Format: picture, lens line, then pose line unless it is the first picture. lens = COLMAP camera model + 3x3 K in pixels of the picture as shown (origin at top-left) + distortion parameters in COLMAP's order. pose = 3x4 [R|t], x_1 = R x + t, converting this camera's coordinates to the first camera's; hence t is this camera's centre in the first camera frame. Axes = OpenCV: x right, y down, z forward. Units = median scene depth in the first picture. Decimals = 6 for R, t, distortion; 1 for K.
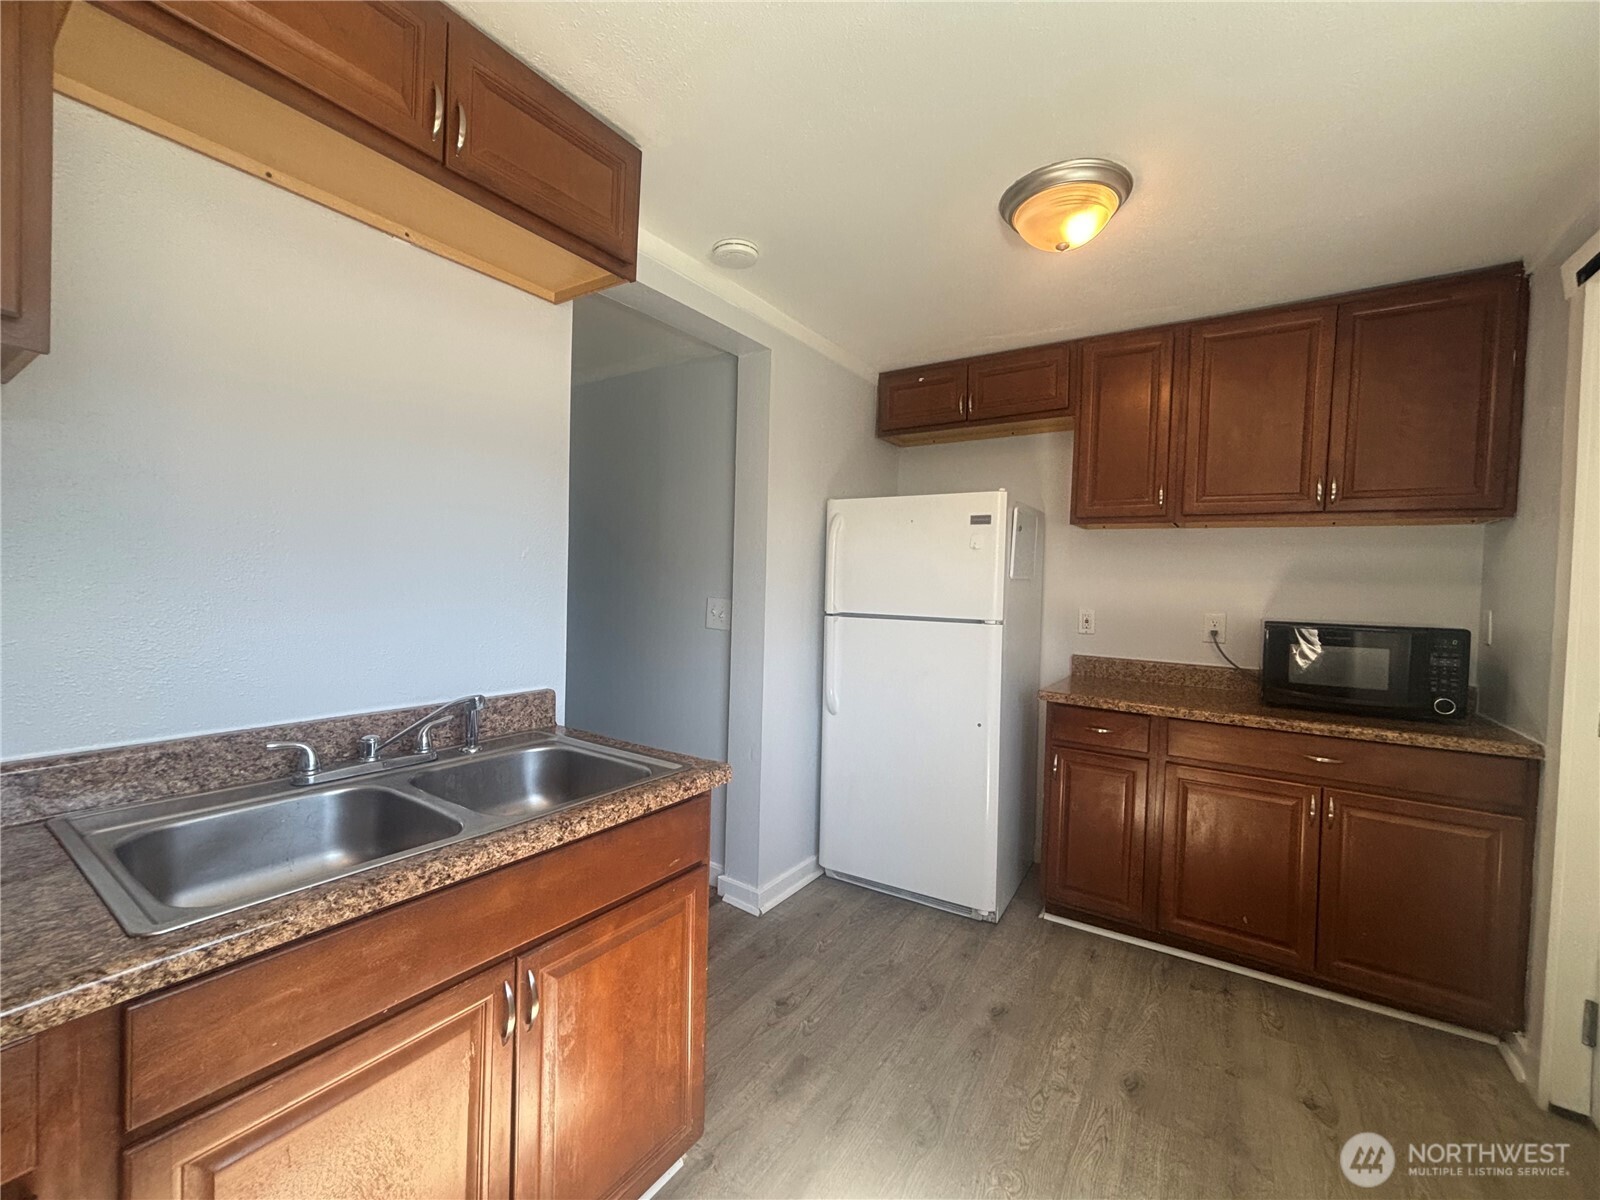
lens RADIAL K [[648.3, 0, 803.5], [0, 648.3, 600.0], [0, 0, 1]] dist [0.000973, 0.001789]
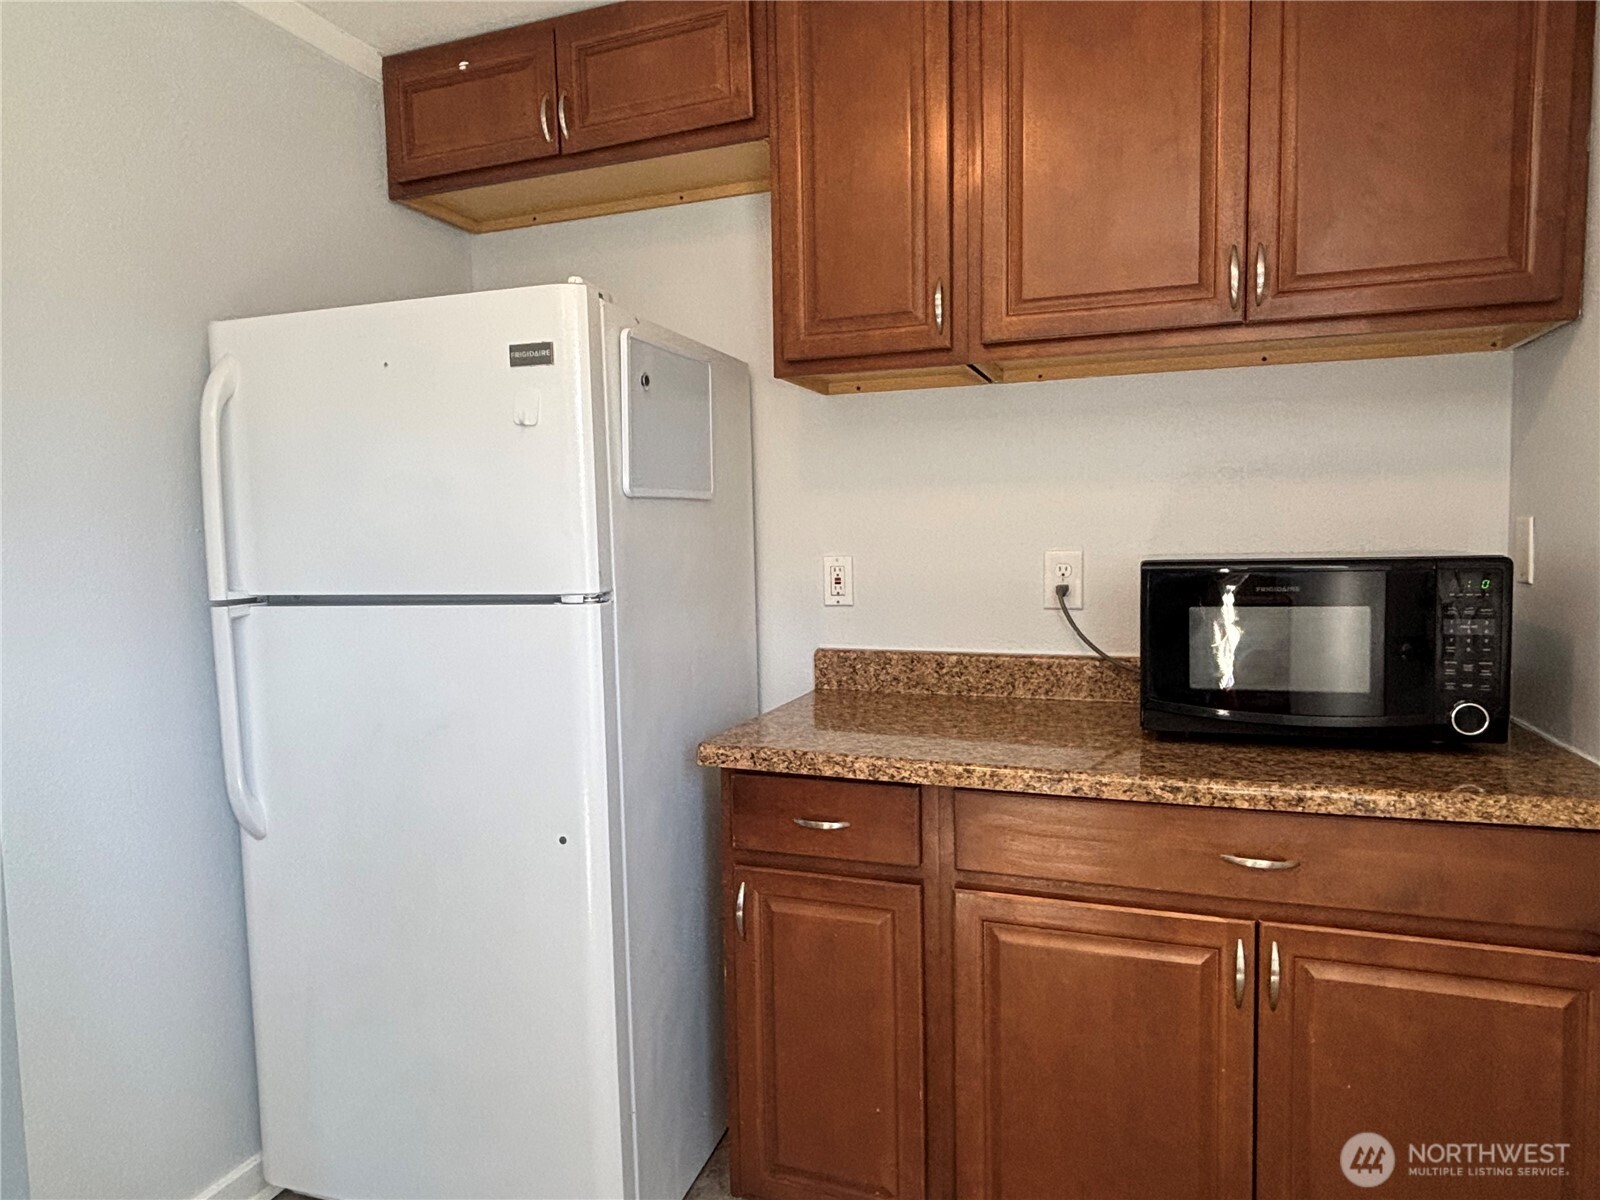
lens RADIAL K [[949.2, 0, 797.5], [0, 949.2, 600.3], [0, 0, 1]] dist [0.003782, -0.008111]
pose [[0.972077, -0.064370, 0.225663, 0.314402], [0.053565, 0.997120, 0.053689, 0.010075], [-0.228469, -0.040102, 0.972725, 0.390434]]
